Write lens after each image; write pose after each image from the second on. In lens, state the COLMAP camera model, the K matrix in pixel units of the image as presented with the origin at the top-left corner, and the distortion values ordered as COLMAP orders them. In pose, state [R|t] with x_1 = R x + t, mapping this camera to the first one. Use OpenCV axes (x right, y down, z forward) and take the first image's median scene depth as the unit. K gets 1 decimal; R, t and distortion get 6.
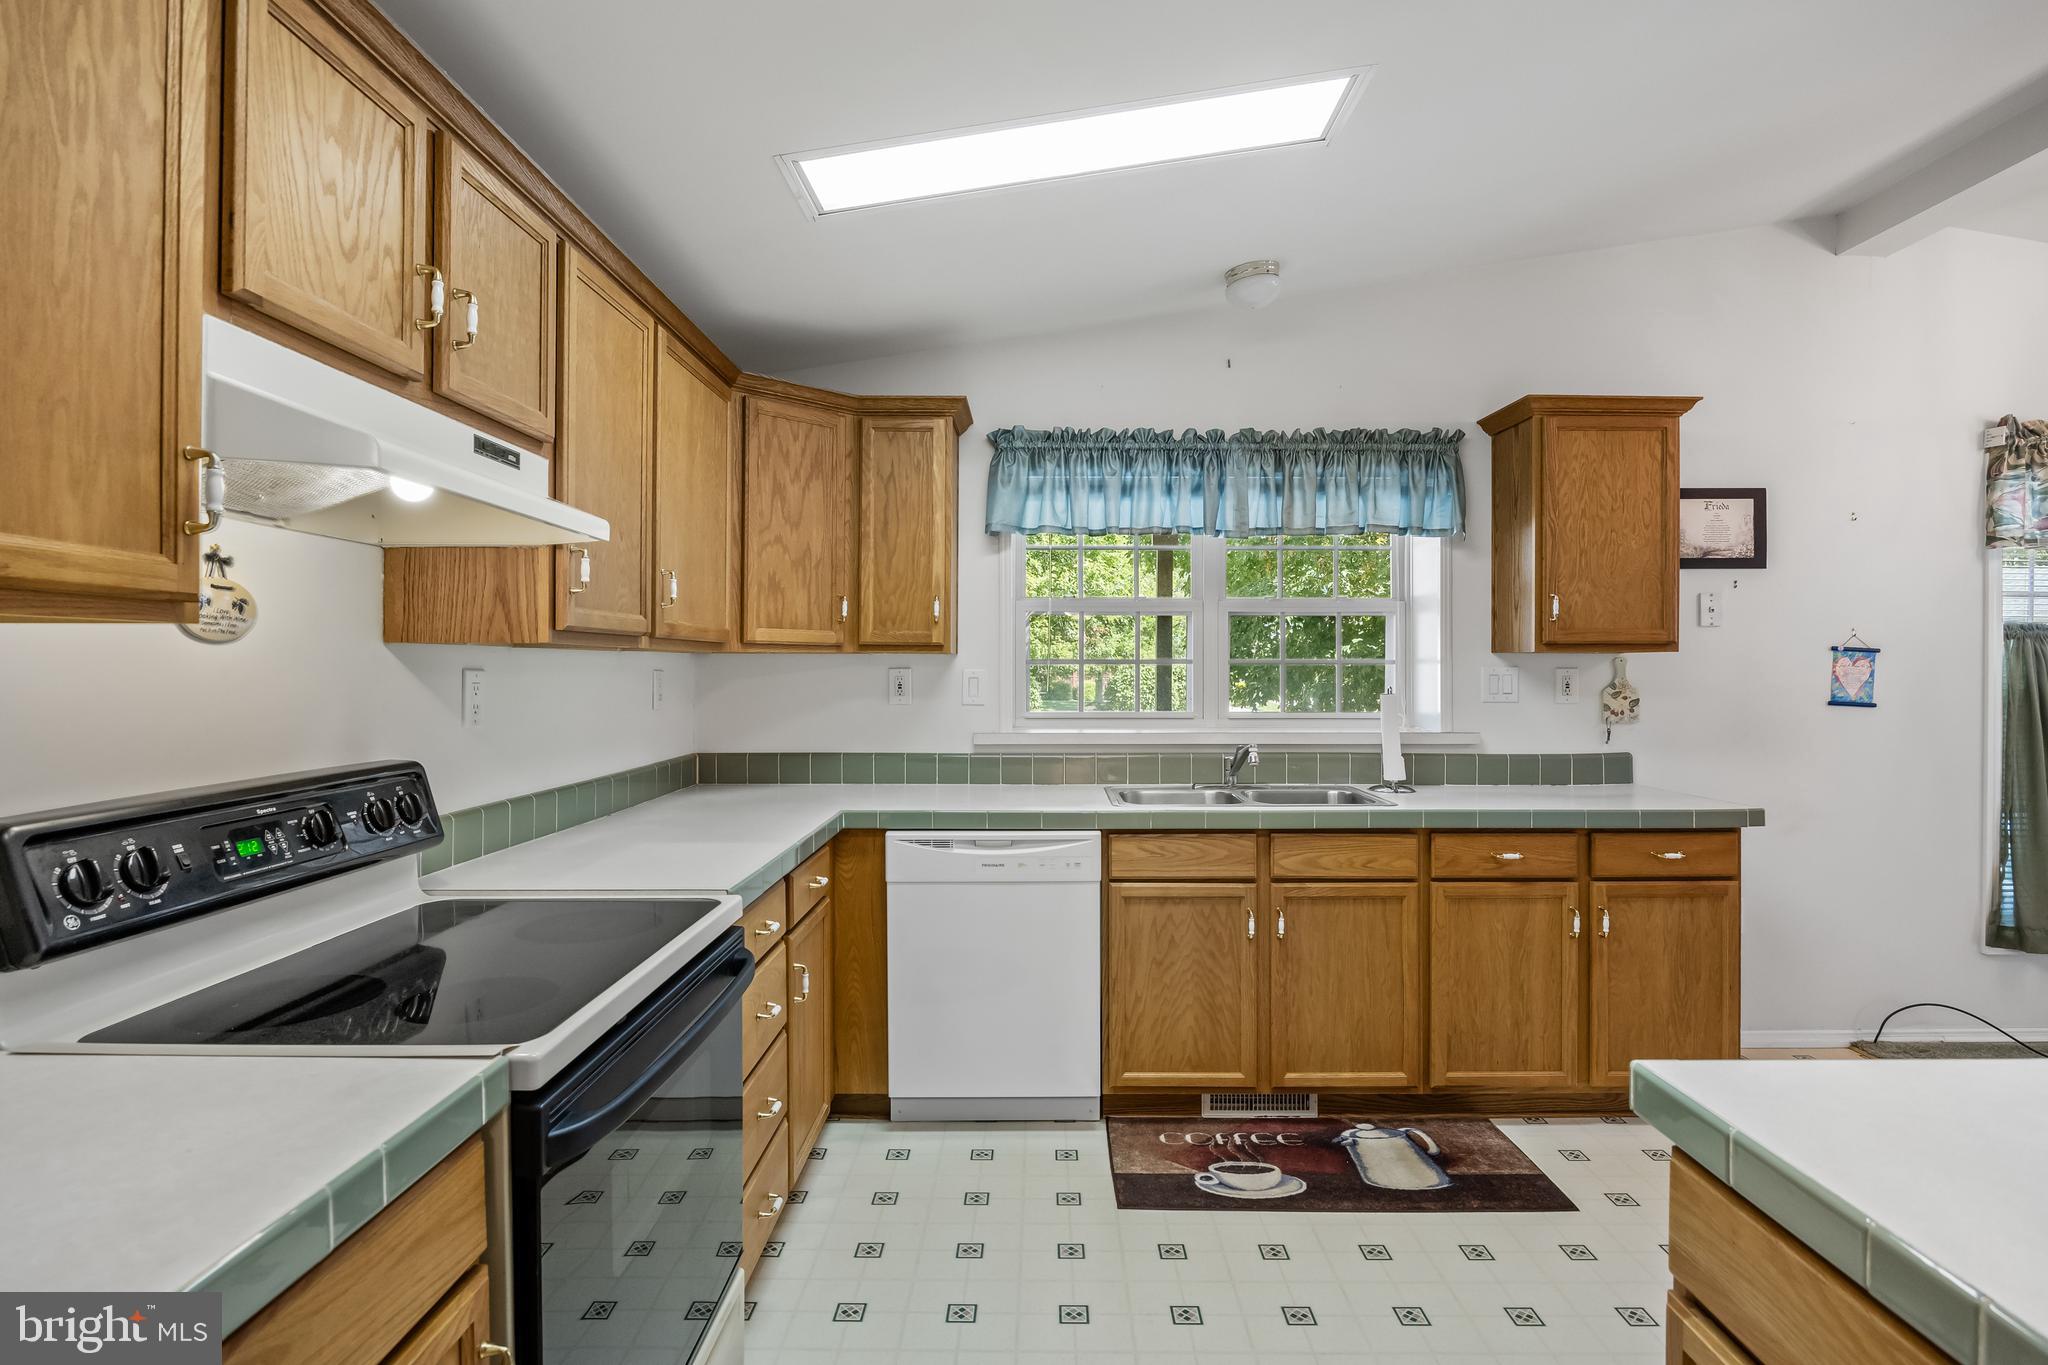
lens RADIAL K [[1035.1, 0, 1029.9], [0, 1035.1, 668.6], [0, 0, 1]] dist [-0.006487, 0.000021]
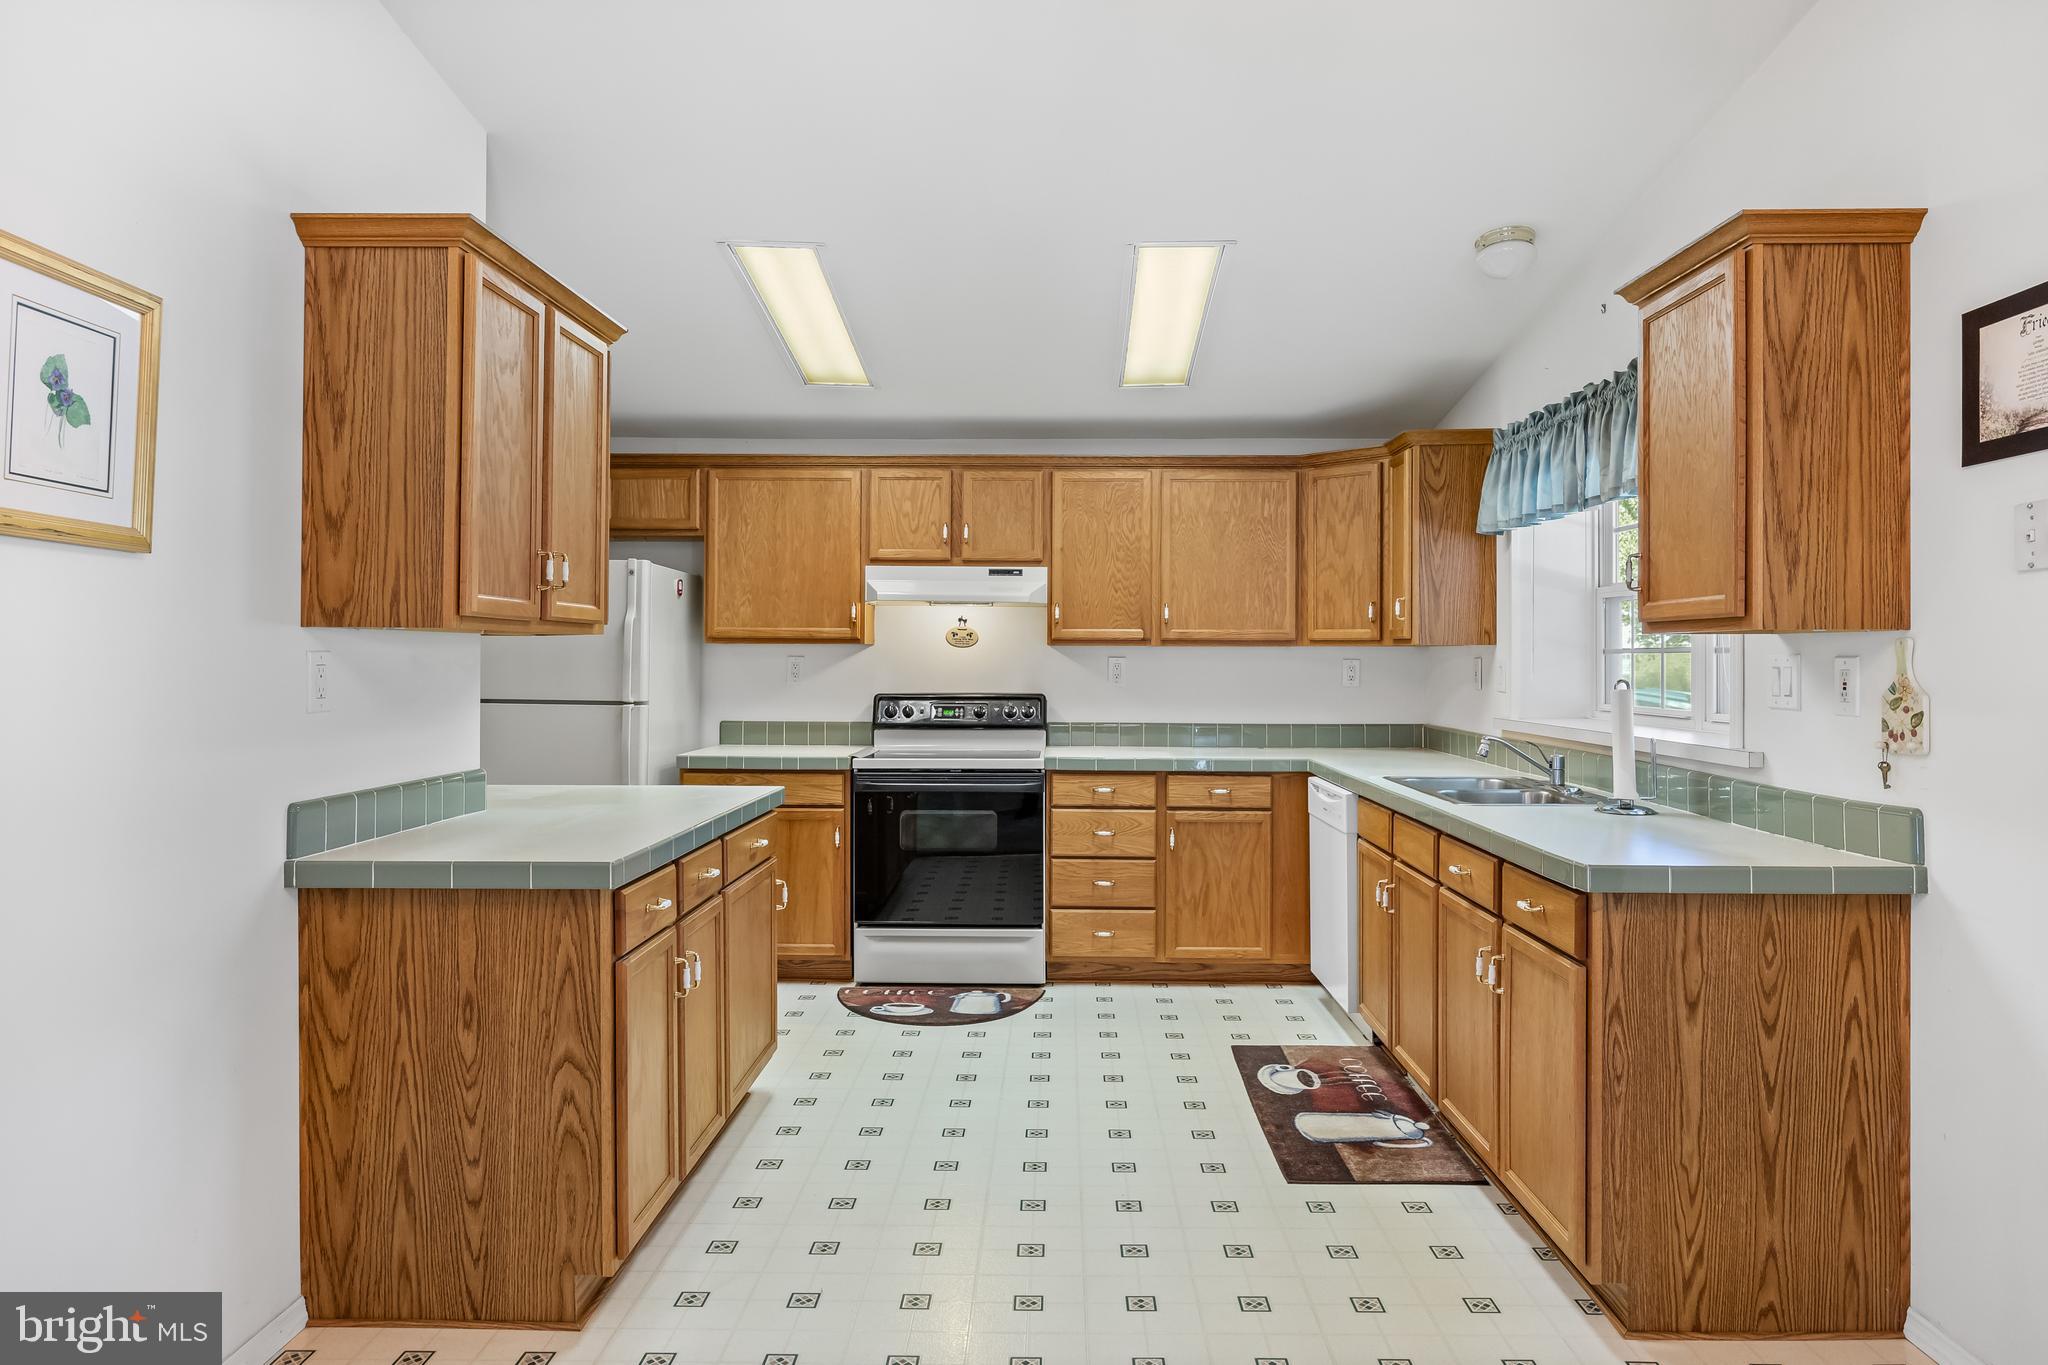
lens RADIAL K [[1261.9, 0, 1022.9], [0, 1261.9, 654.0], [0, 0, 1]] dist [-0.010013, 0.001019]
pose [[-0.024341, -0.004254, -0.999695, 1.527308], [-0.005765, 0.999975, -0.004114, 0.004535], [0.999687, 0.005663, -0.024365, 0.649673]]
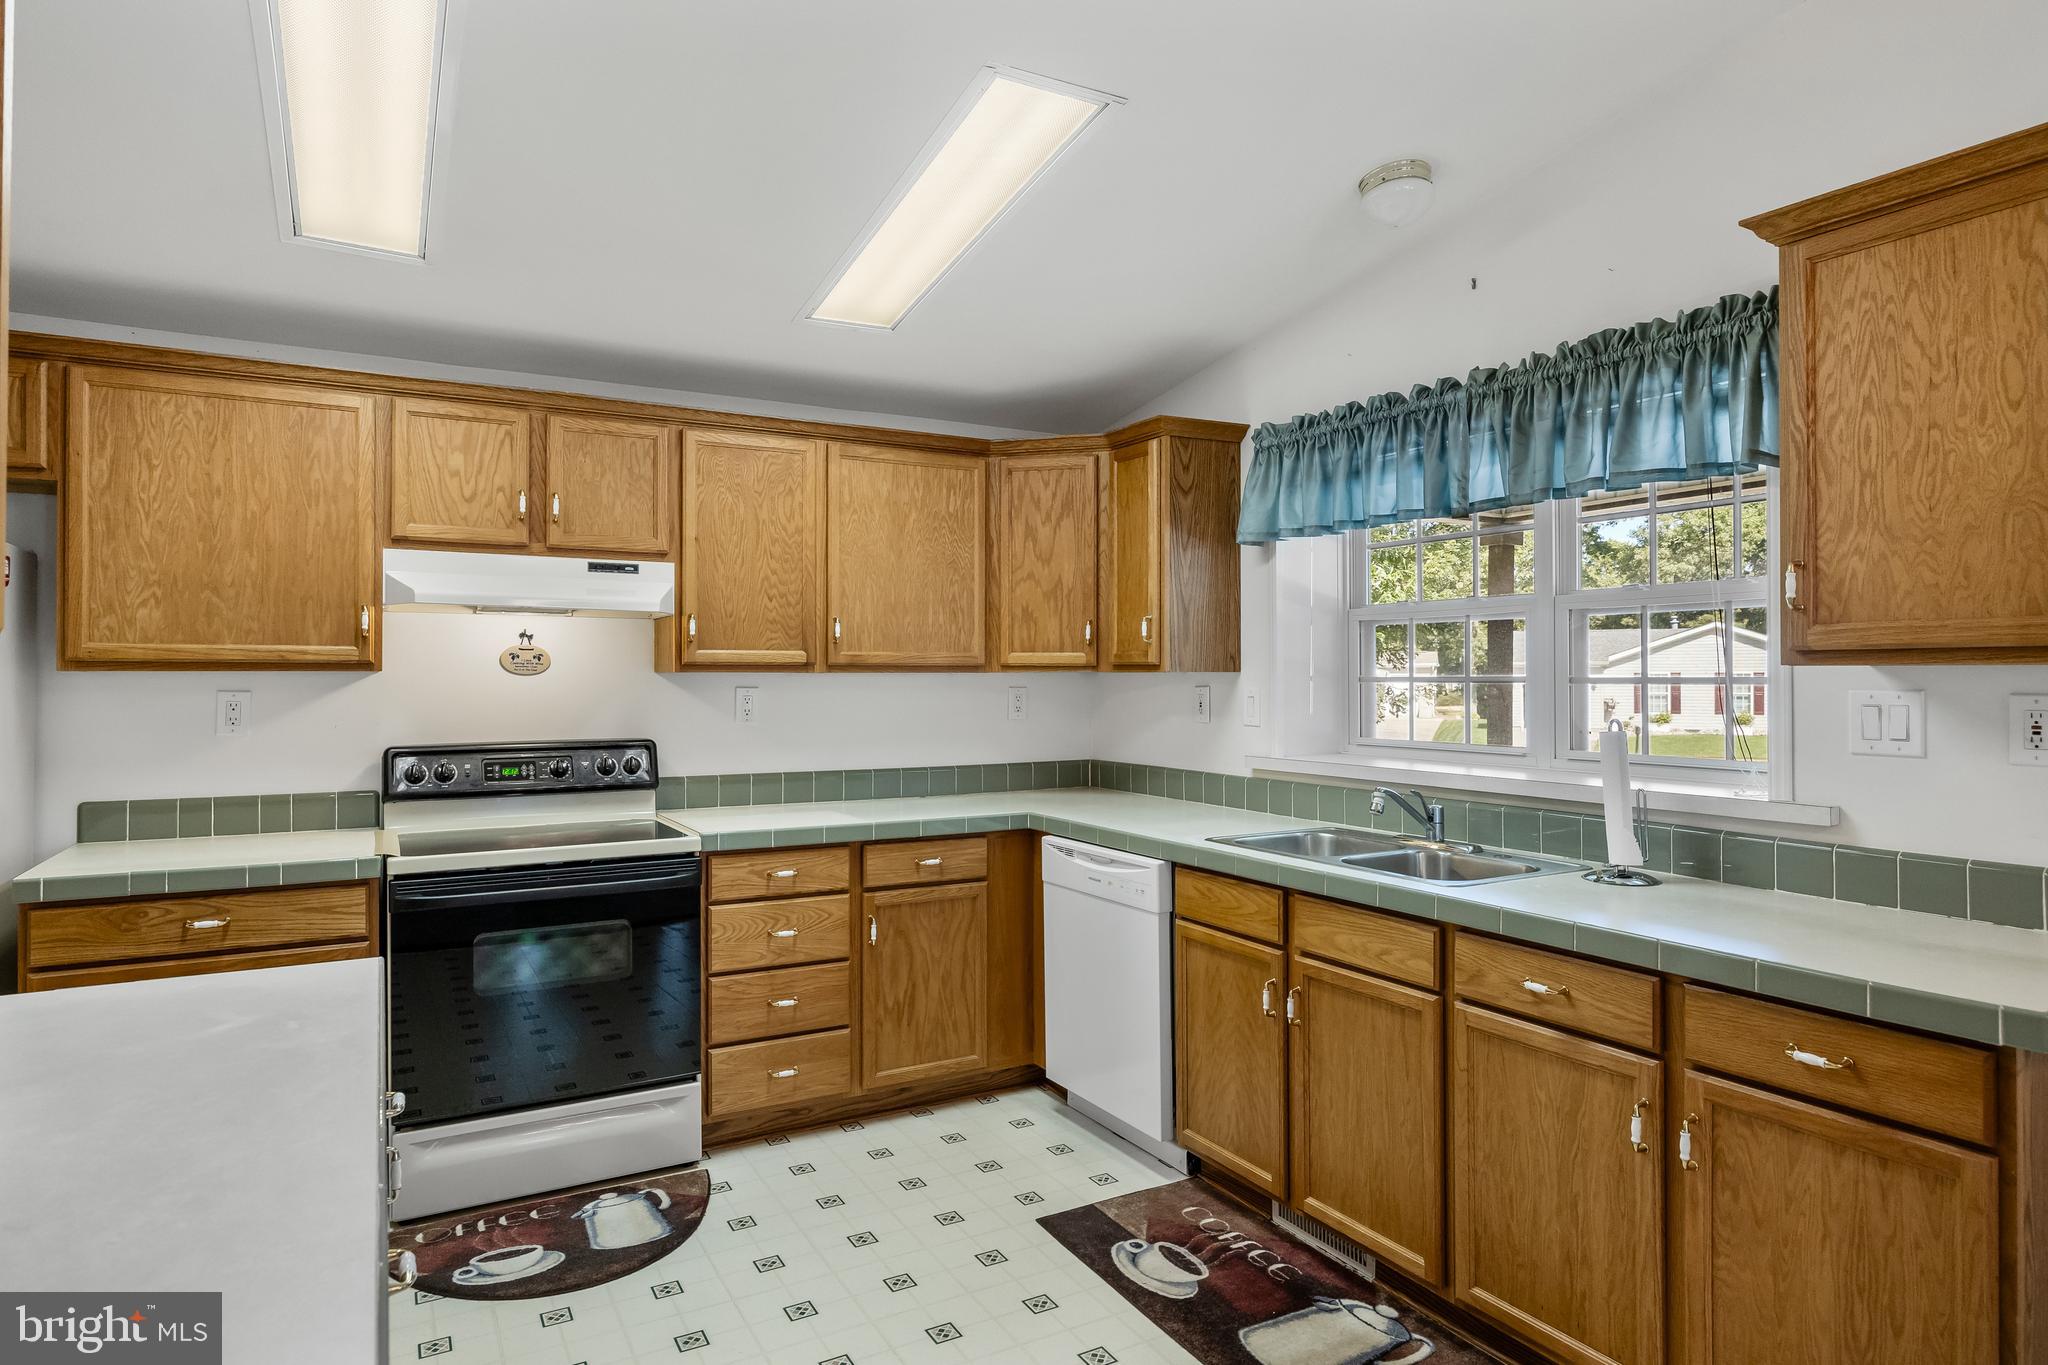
lens RADIAL K [[1171.4, 0, 1020.6], [0, 1171.4, 671.1], [0, 0, 1]] dist [0.001499, -0.006256]
pose [[0.490153, -0.004849, -0.871623, 0.930744], [-0.000042, 0.999984, -0.005587, -0.010671], [0.871636, 0.002775, 0.490145, 0.358920]]
